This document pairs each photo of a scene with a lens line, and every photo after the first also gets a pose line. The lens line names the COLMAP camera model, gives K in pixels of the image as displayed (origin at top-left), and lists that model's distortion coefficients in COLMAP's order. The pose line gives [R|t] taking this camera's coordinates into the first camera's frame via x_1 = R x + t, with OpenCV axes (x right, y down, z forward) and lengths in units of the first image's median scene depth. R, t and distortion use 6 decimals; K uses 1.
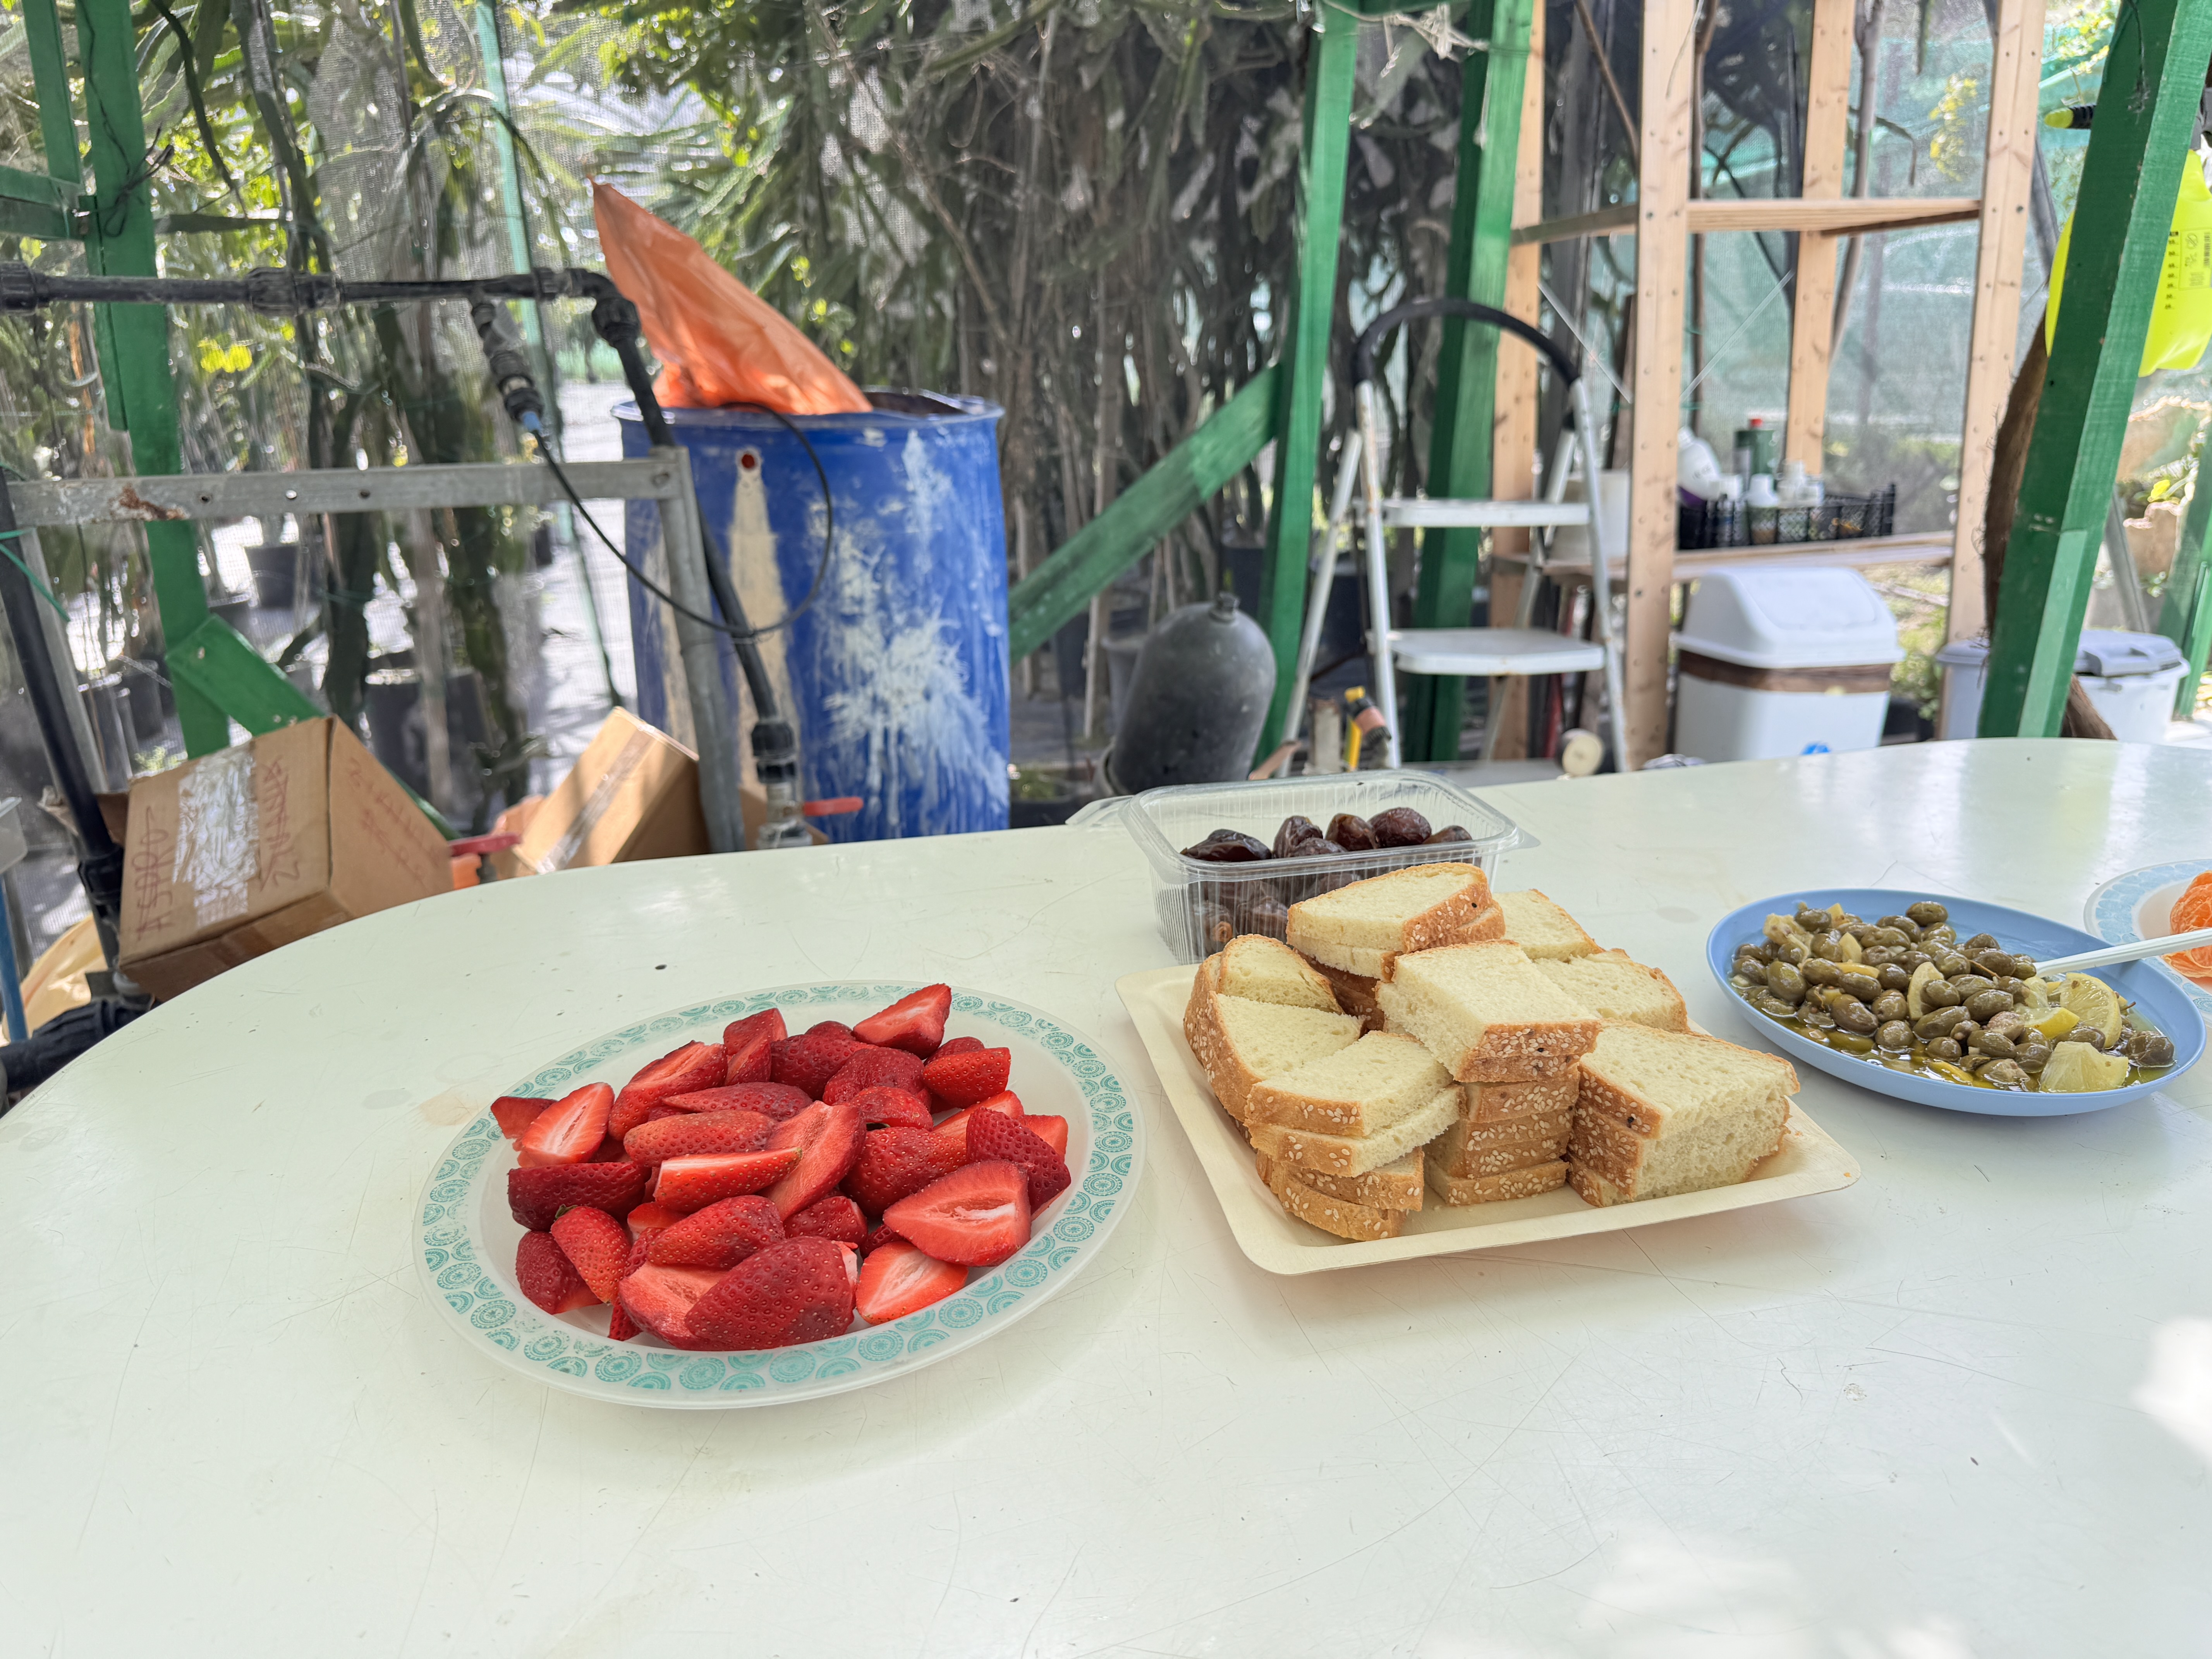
lens RADIAL K [[1533.8, 0, 1281.3], [0, 1533.8, 924.4], [0, 0, 1]] dist [-0.040073, -0.001220]
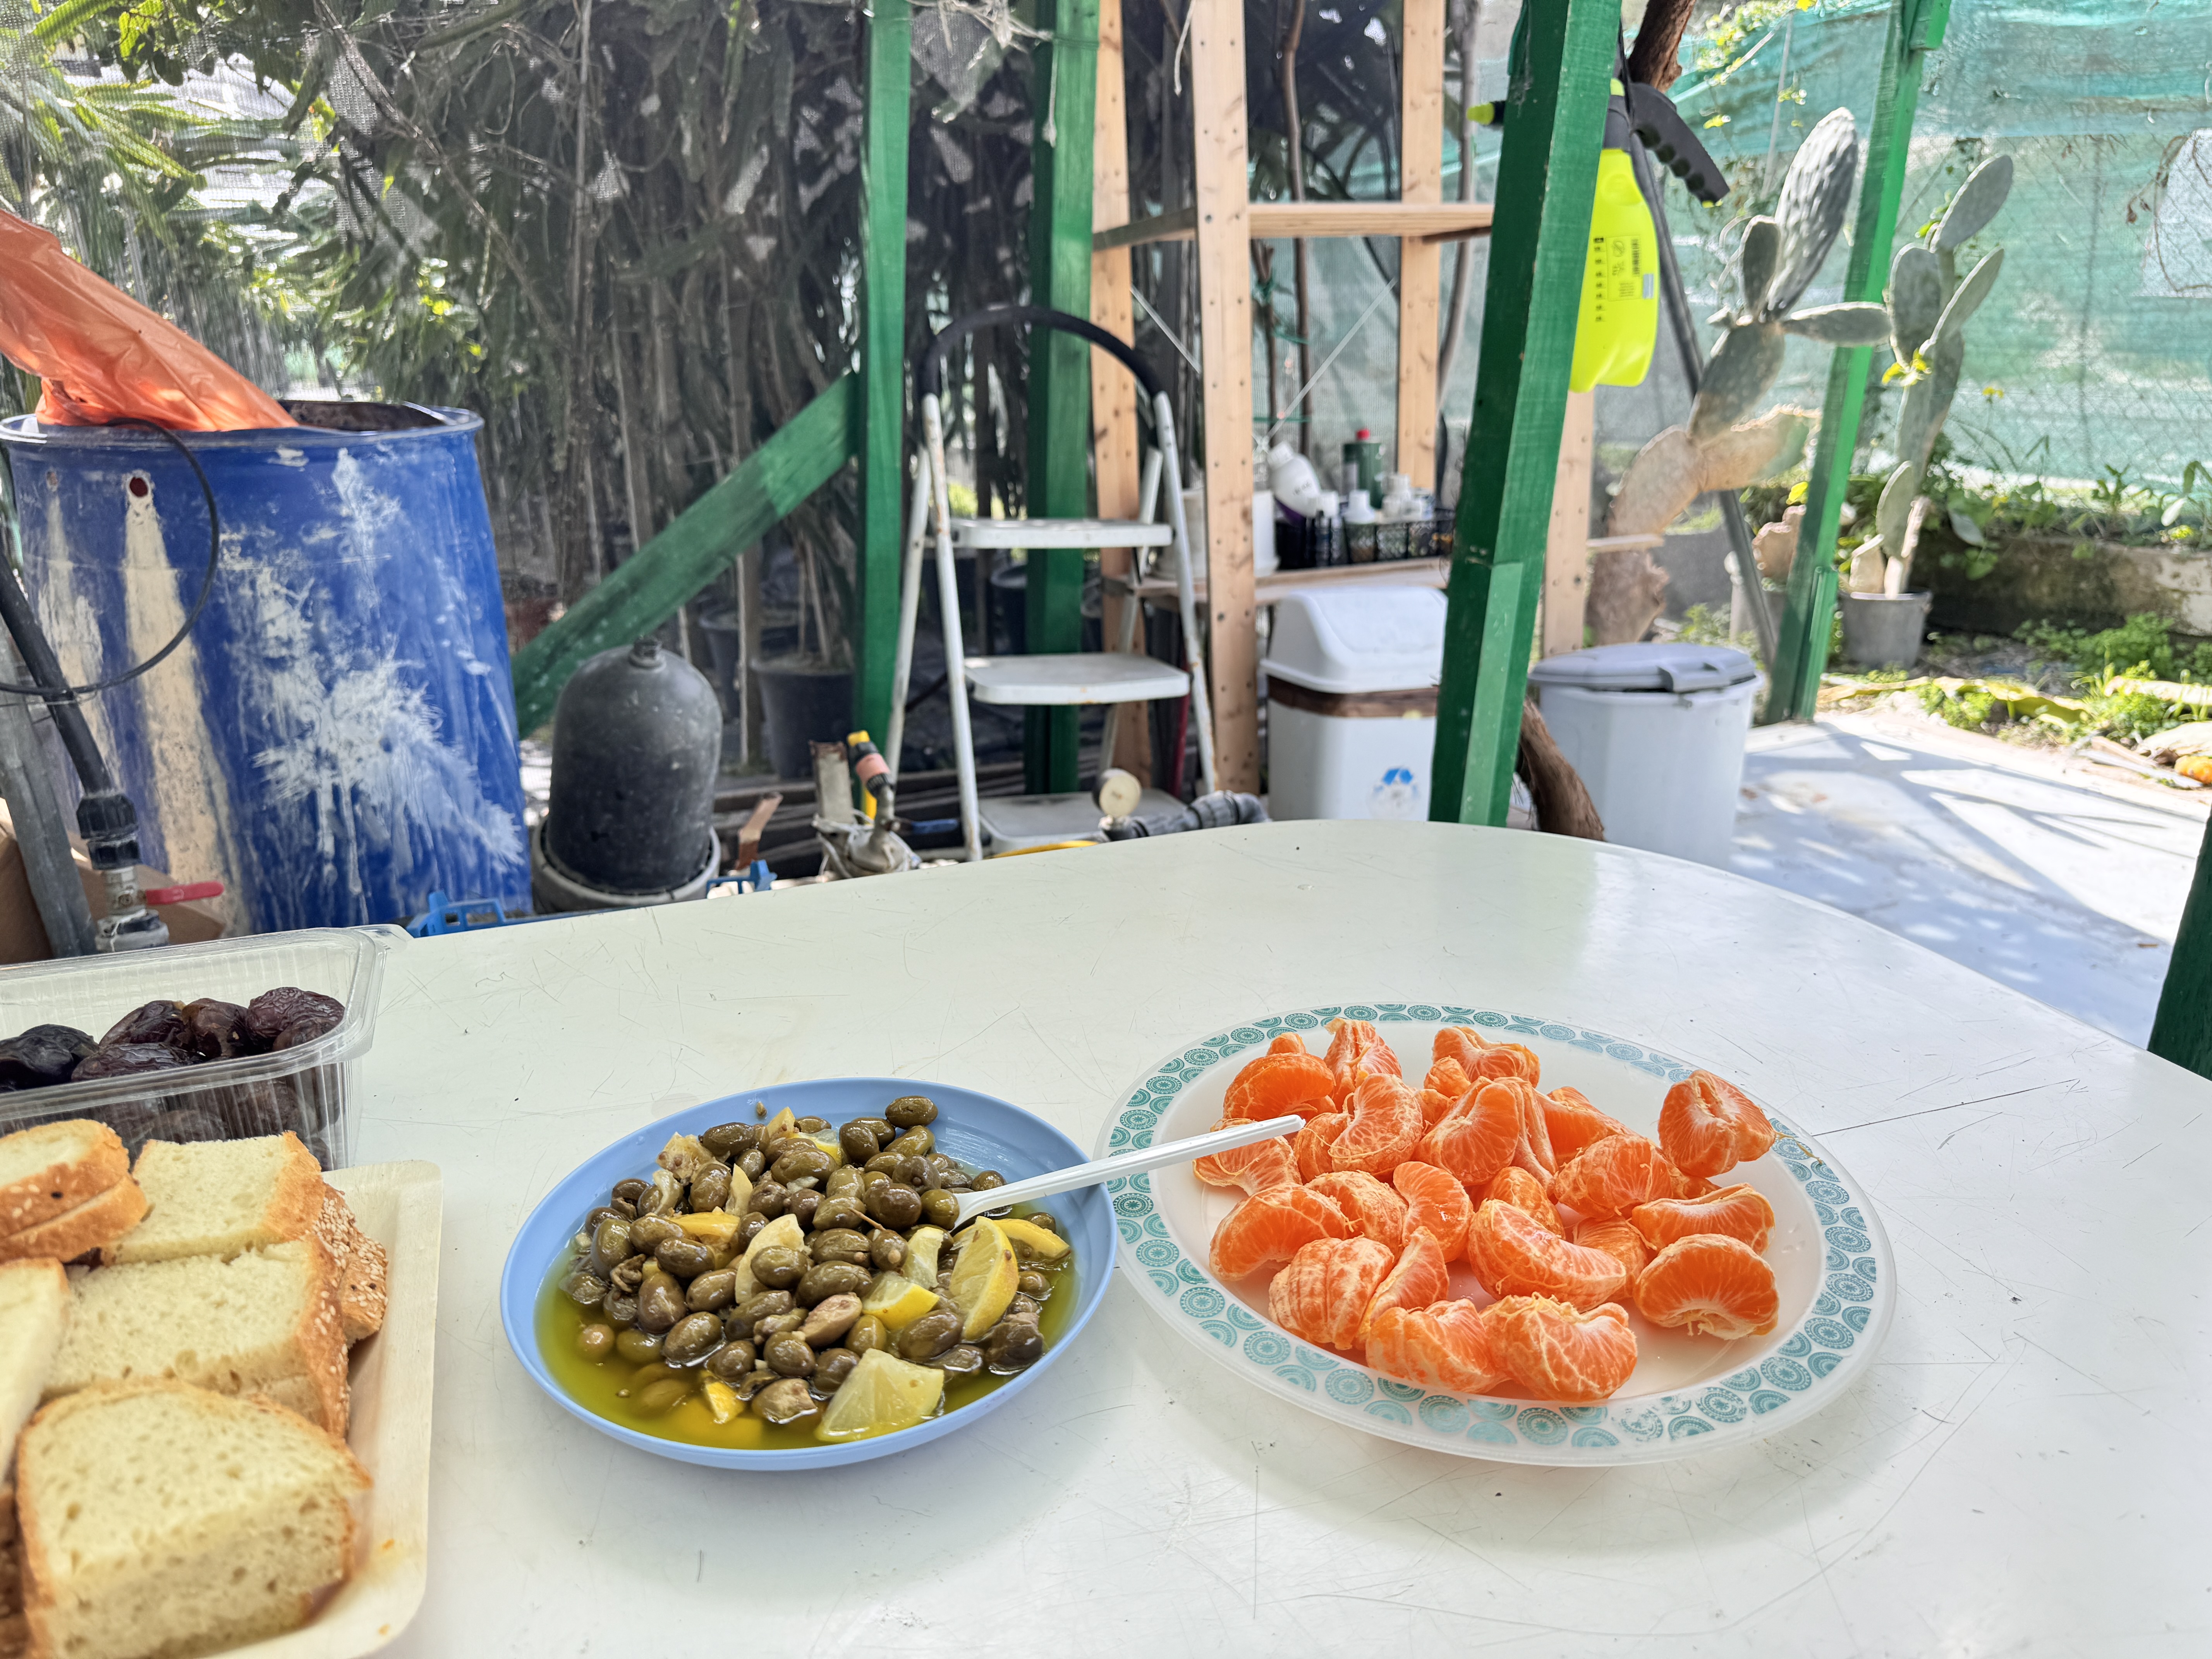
lens RADIAL K [[1505.9, 0, 1340.2], [0, 1505.9, 867.6], [0, 0, 1]] dist [0.023138, -0.067848]
pose [[0.989094, -0.035631, 0.142912, 0.181994], [0.040053, 0.998800, -0.028190, -0.033974], [-0.141737, 0.033607, 0.989334, 0.071900]]
